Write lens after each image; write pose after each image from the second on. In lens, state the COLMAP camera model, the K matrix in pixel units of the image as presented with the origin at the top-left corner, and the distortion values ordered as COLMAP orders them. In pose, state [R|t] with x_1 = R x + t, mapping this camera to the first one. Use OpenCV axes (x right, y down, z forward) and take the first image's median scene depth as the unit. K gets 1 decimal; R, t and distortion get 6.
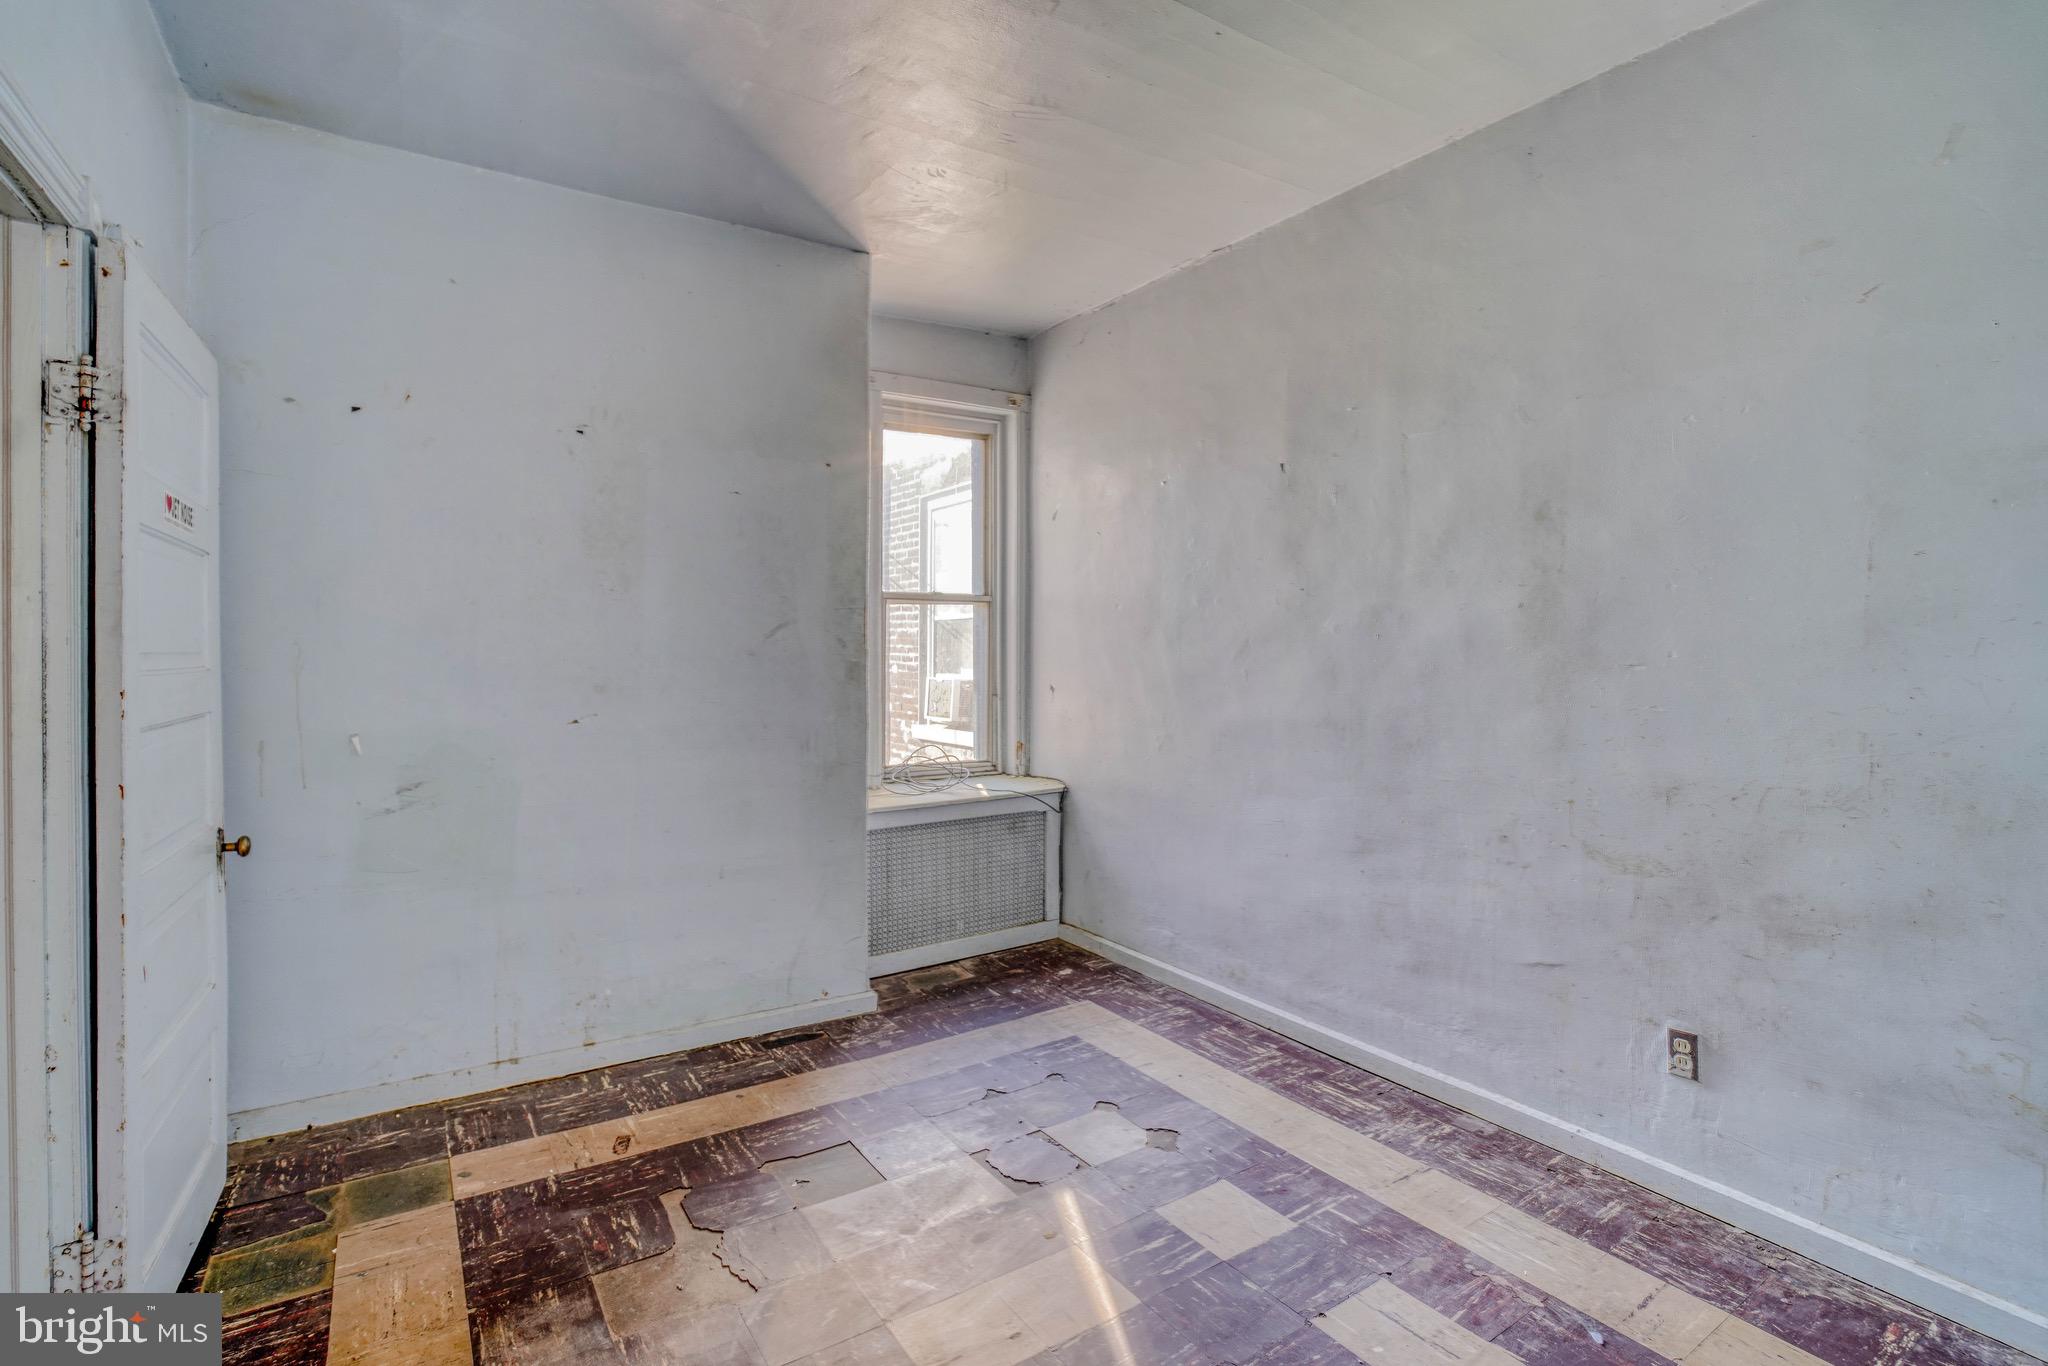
lens RADIAL K [[956.7, 0, 1004.7], [0, 956.7, 646.6], [0, 0, 1]] dist [-0.052058, 0.018536]
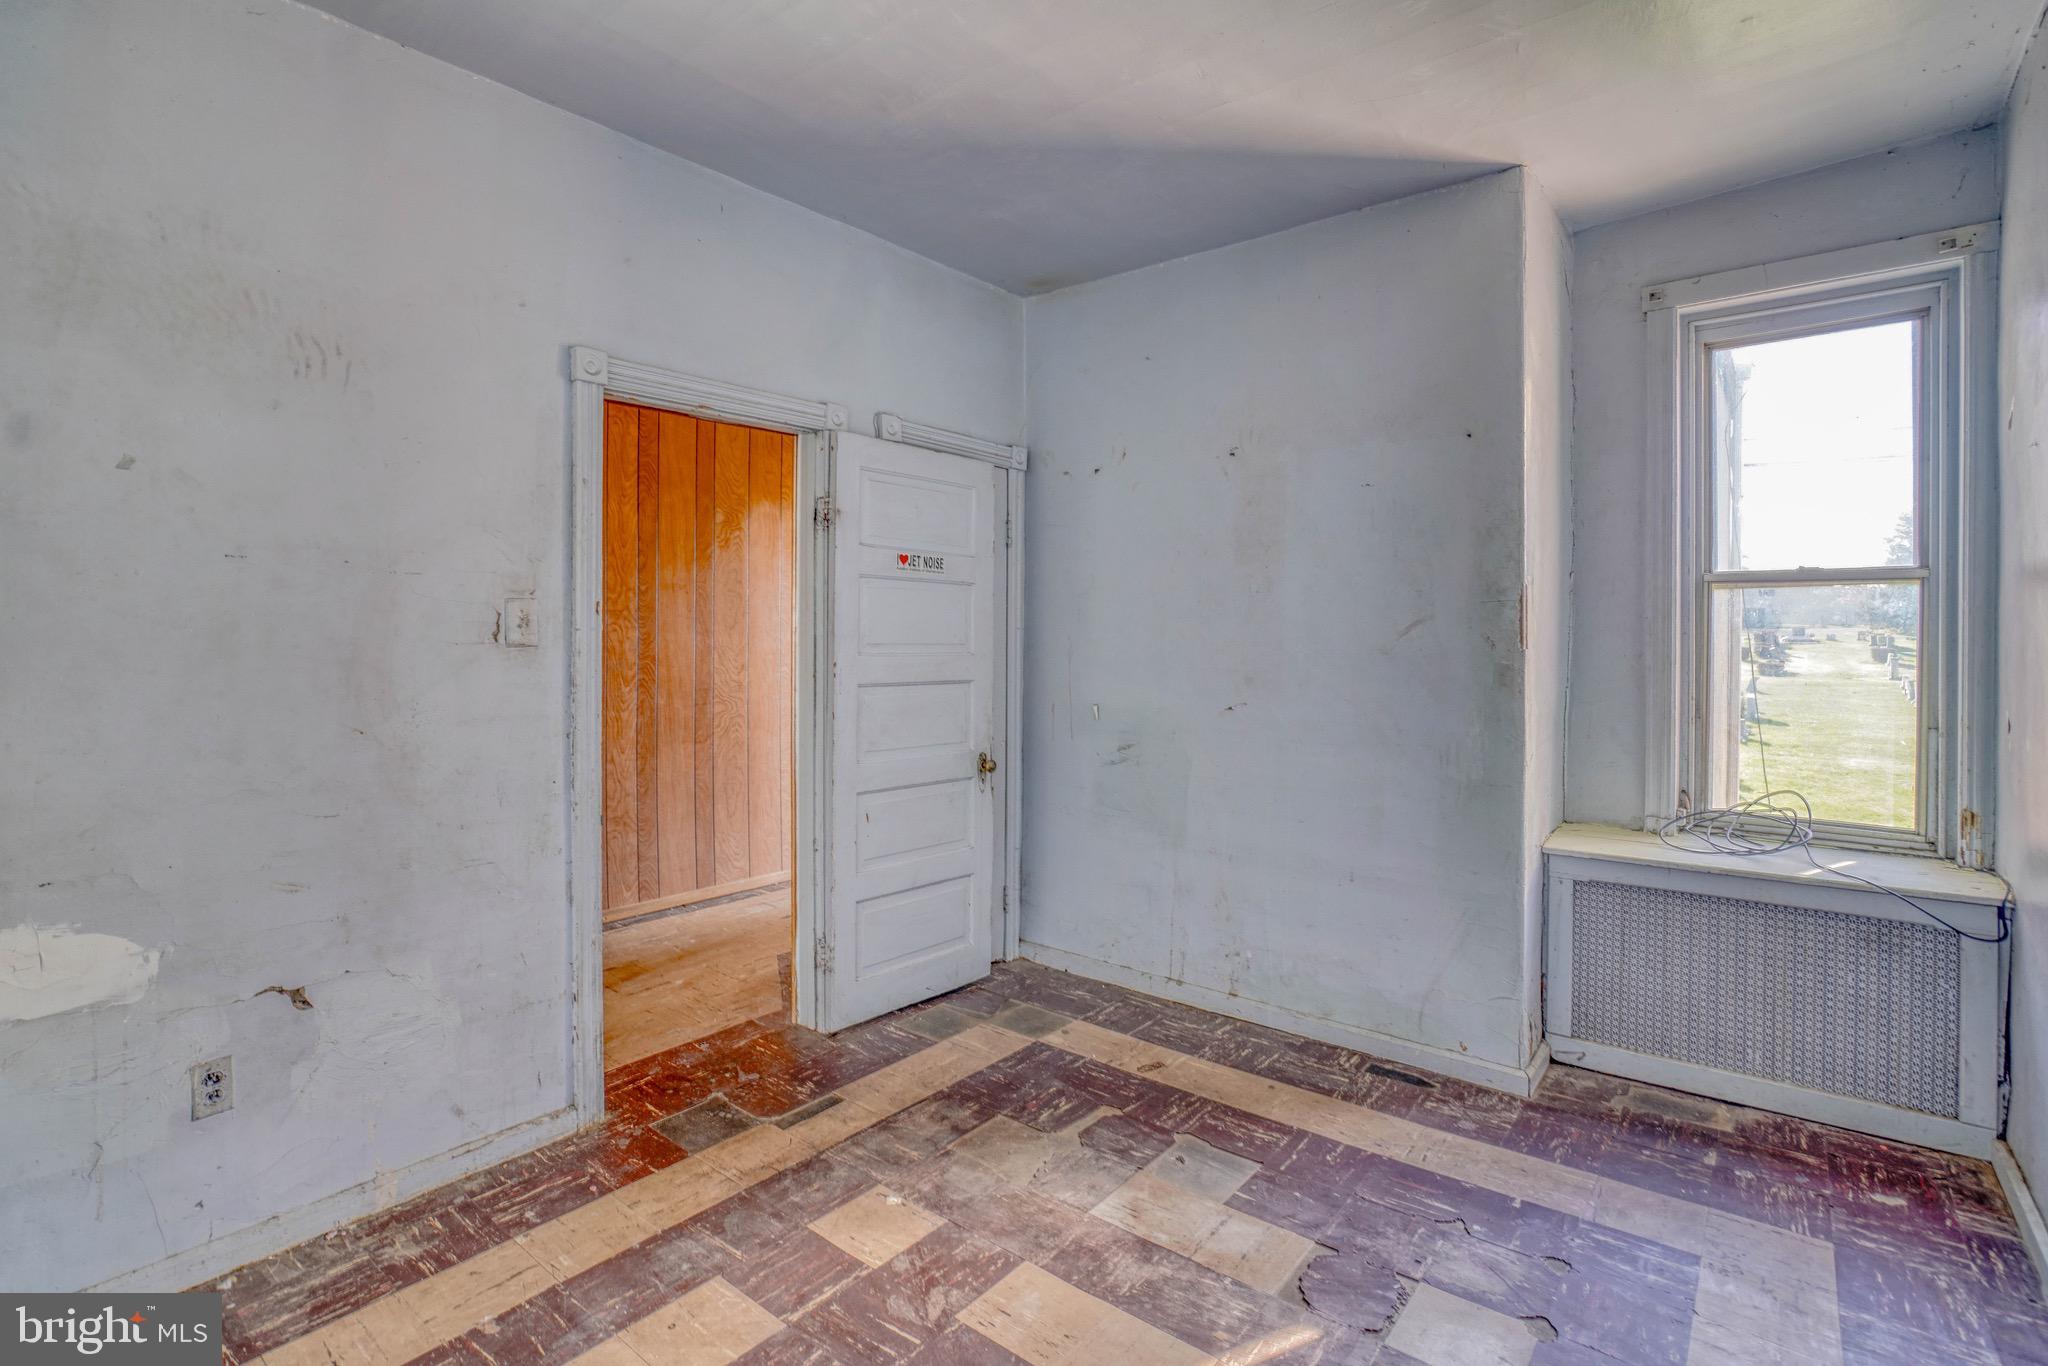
lens RADIAL K [[980.0, 0, 1039.7], [0, 980.0, 634.5], [0, 0, 1]] dist [-0.052015, 0.020370]
pose [[0.322879, 0.002477, -0.946437, 0.591788], [-0.007778, 0.999970, -0.000036, -0.008114], [0.946408, 0.007373, 0.322888, 0.401772]]
